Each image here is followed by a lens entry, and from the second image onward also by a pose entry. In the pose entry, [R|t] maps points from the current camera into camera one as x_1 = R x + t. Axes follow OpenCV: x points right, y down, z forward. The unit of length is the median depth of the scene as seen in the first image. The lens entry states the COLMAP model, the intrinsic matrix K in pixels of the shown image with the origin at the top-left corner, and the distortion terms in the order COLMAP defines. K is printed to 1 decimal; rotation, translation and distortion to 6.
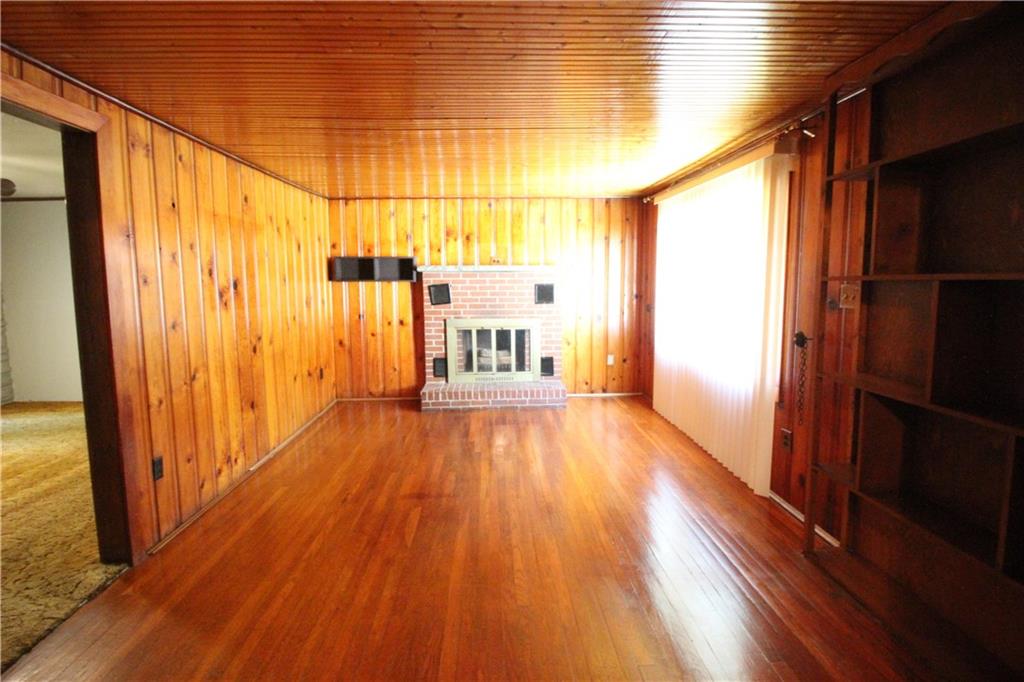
lens RADIAL K [[483.0, 0, 516.9], [0, 483.0, 328.7], [0, 0, 1]] dist [0.015700, -0.018029]
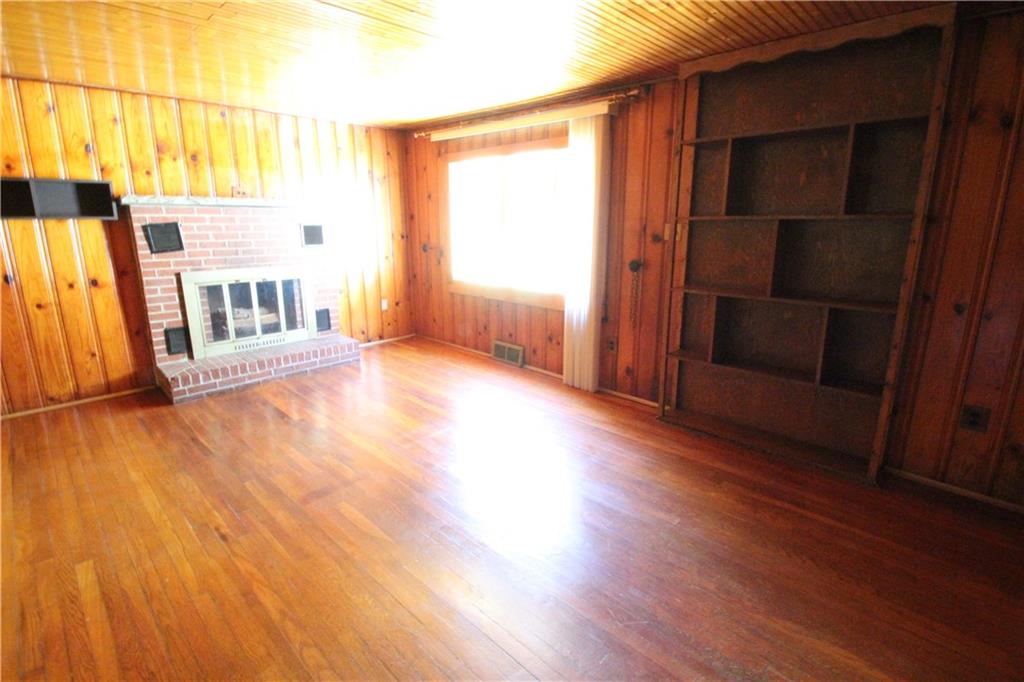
lens RADIAL K [[483.0, 0, 516.9], [0, 483.0, 328.7], [0, 0, 1]] dist [0.015700, -0.018029]
pose [[0.727509, -0.143497, 0.670925, -0.274057], [0.062945, 0.987719, 0.142998, -0.009006], [-0.683205, -0.061801, 0.727607, 0.128147]]
